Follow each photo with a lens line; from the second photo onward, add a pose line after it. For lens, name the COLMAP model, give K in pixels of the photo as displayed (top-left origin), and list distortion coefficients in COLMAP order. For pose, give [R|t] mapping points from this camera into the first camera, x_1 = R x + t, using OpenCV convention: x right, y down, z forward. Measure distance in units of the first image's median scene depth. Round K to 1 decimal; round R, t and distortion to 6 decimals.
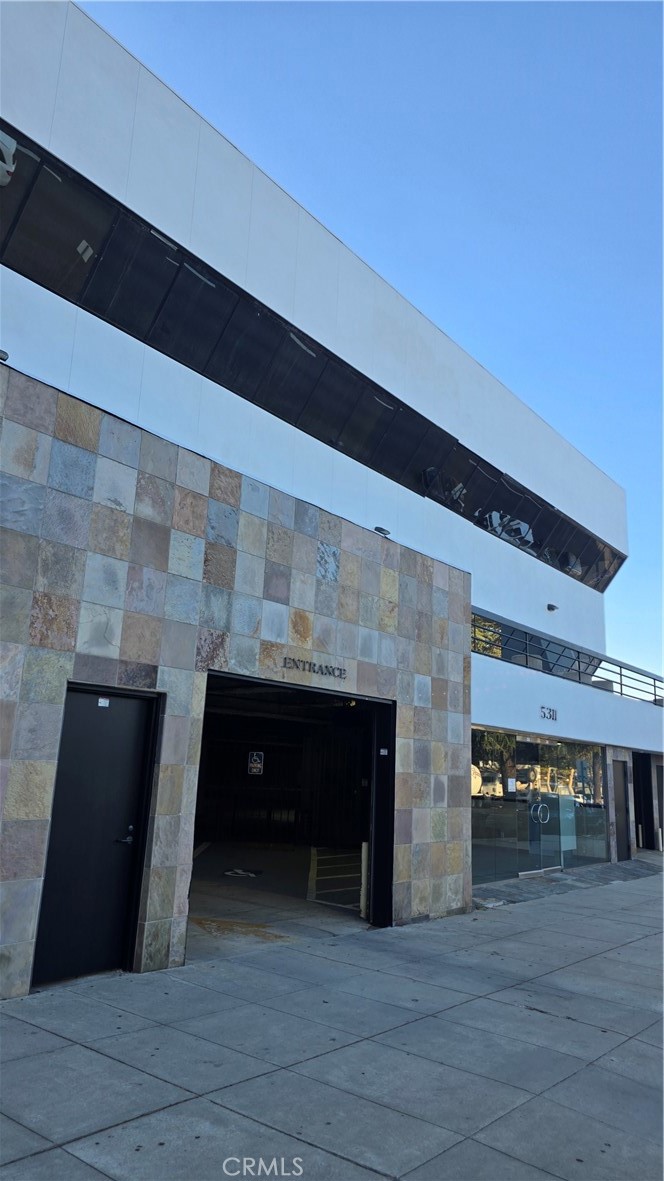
lens RADIAL K [[812.1, 0, 346.3], [0, 812.1, 585.8], [0, 0, 1]] dist [0.071004, -0.062736]
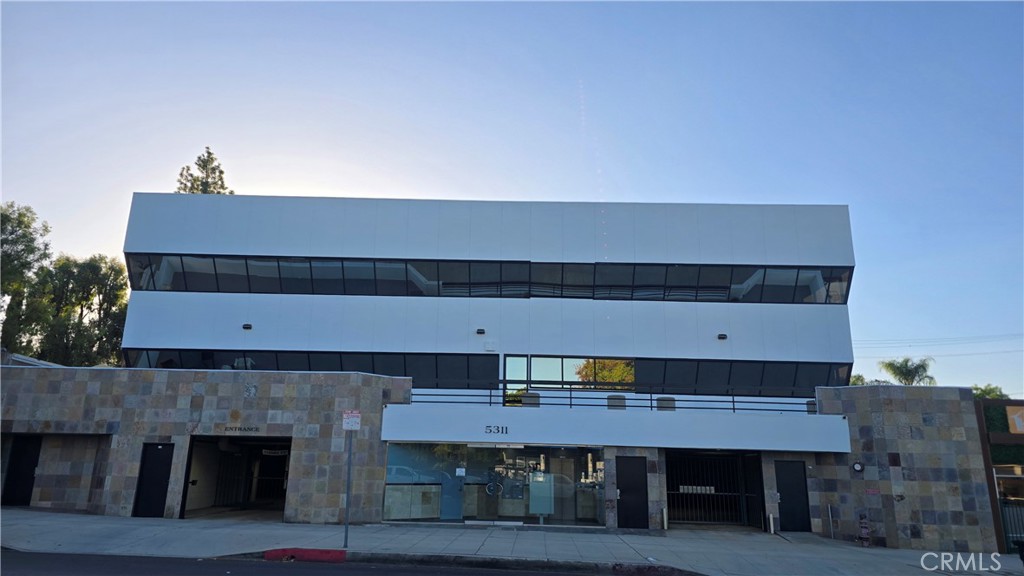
lens RADIAL K [[704.1, 0, 512.0], [0, 704.1, 288.0], [0, 0, 1]] dist [0.071004, -0.062736]
pose [[0.588137, -0.224005, -0.777121, 2.819646], [0.178645, 0.973125, -0.145302, 0.164263], [0.788784, -0.053371, 0.612349, 0.244140]]
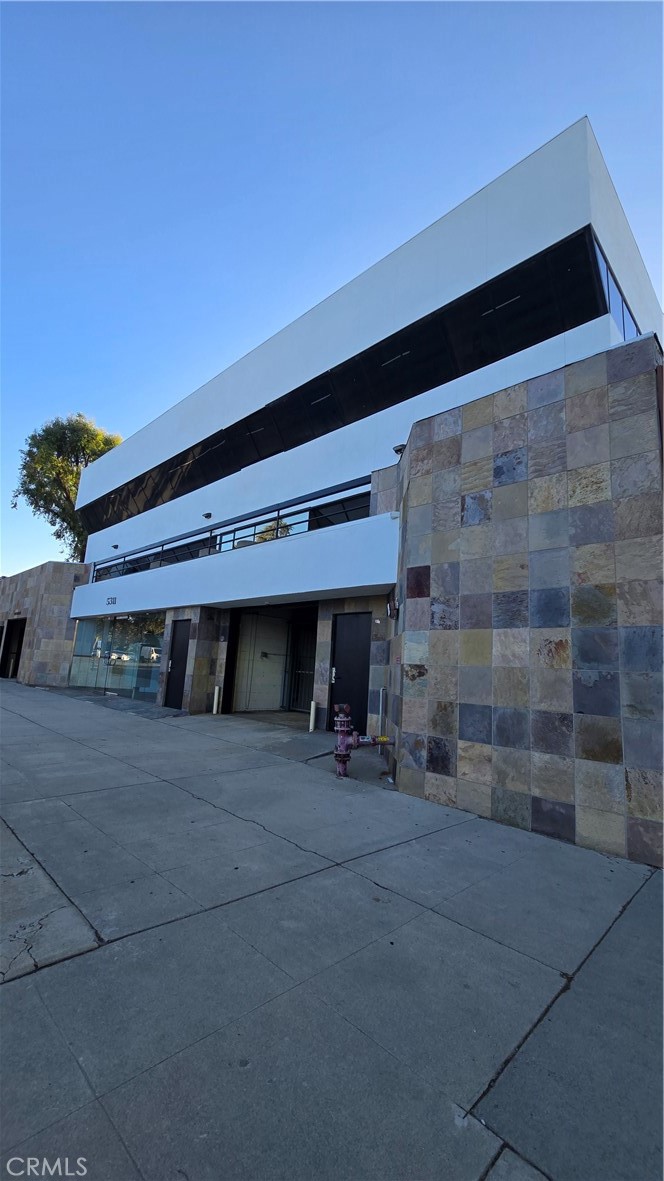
lens RADIAL K [[481.1, 0, 335.4], [0, 481.1, 587.5], [0, 0, 1]] dist [-0.010279, 0.002712]
pose [[-0.134962, -0.204943, -0.969424, 2.176944], [0.166305, 0.959812, -0.226063, 0.812956], [0.976795, -0.191730, -0.095456, 2.930131]]
